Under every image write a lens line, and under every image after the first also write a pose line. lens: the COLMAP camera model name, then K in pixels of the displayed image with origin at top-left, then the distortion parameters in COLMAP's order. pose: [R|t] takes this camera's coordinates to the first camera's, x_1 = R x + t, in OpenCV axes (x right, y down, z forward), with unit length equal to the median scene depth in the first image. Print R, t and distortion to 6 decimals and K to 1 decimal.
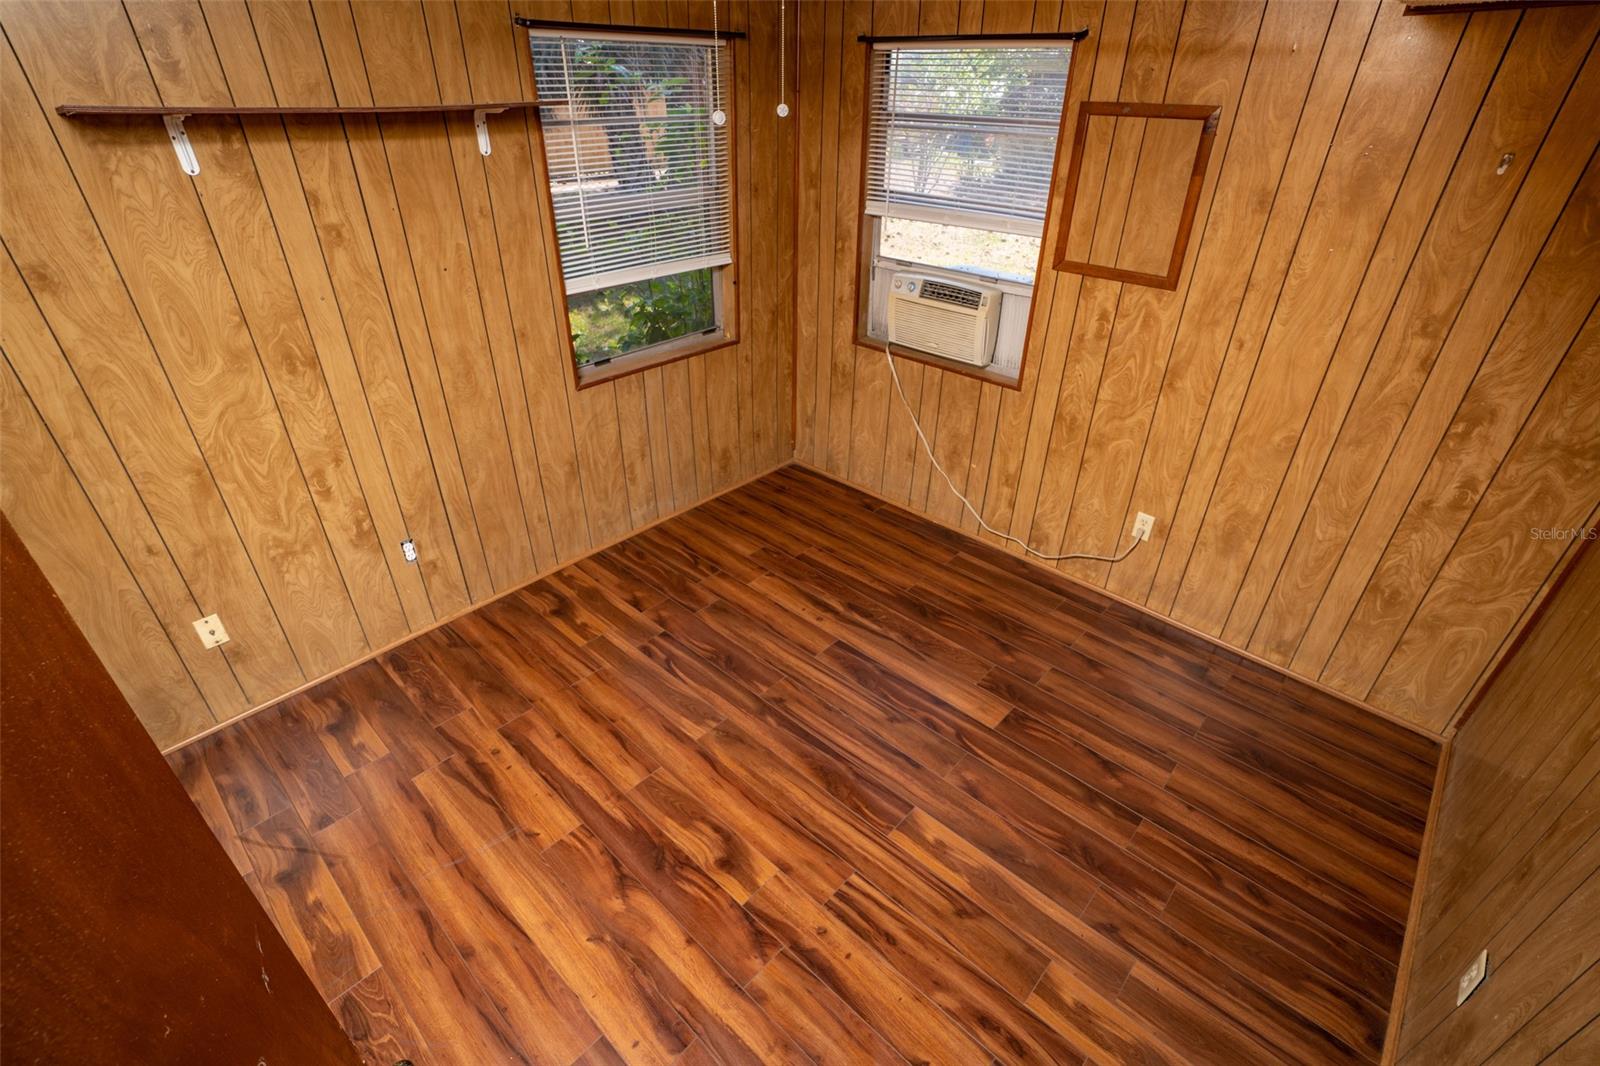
lens RADIAL K [[734.2, 0, 800.0], [0, 734.2, 533.0], [0, 0, 1]] dist [-0.023466, 0.000708]
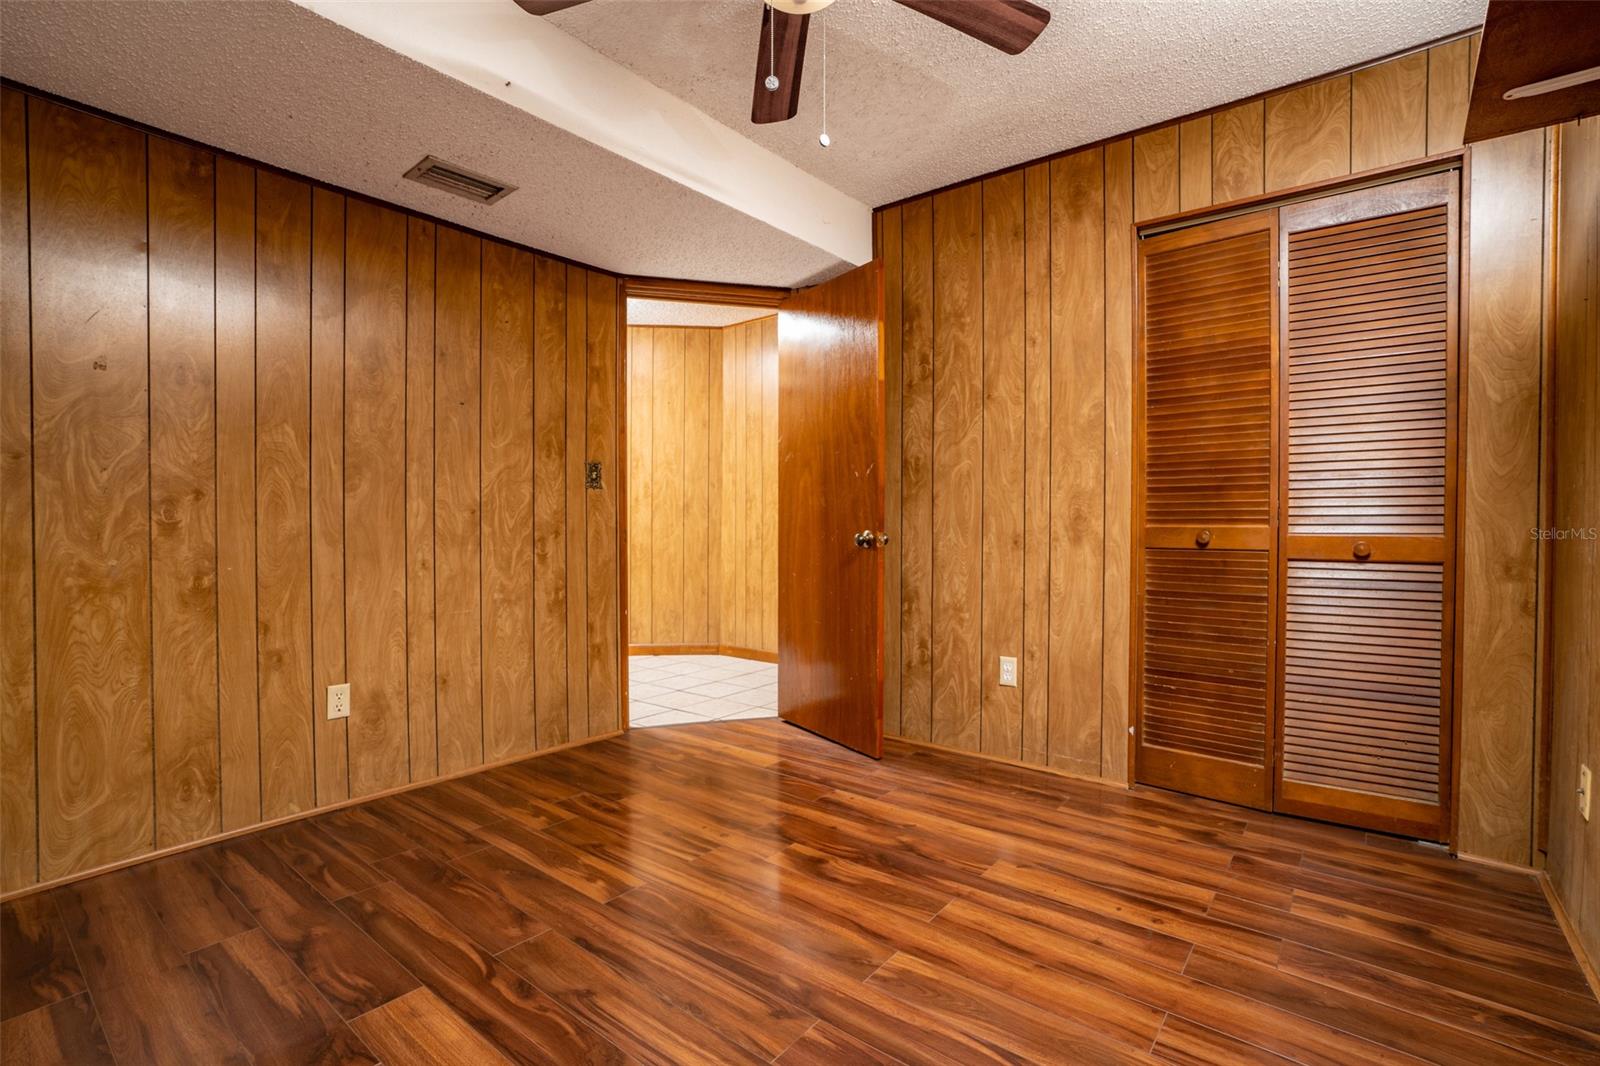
lens RADIAL K [[734.2, 0, 800.0], [0, 734.2, 533.0], [0, 0, 1]] dist [-0.023466, 0.000708]
pose [[-0.997079, -0.008726, -0.075877, 0.001870], [-0.048416, 0.840552, 0.539564, -0.428704], [0.059070, 0.541661, -0.838519, 1.458660]]
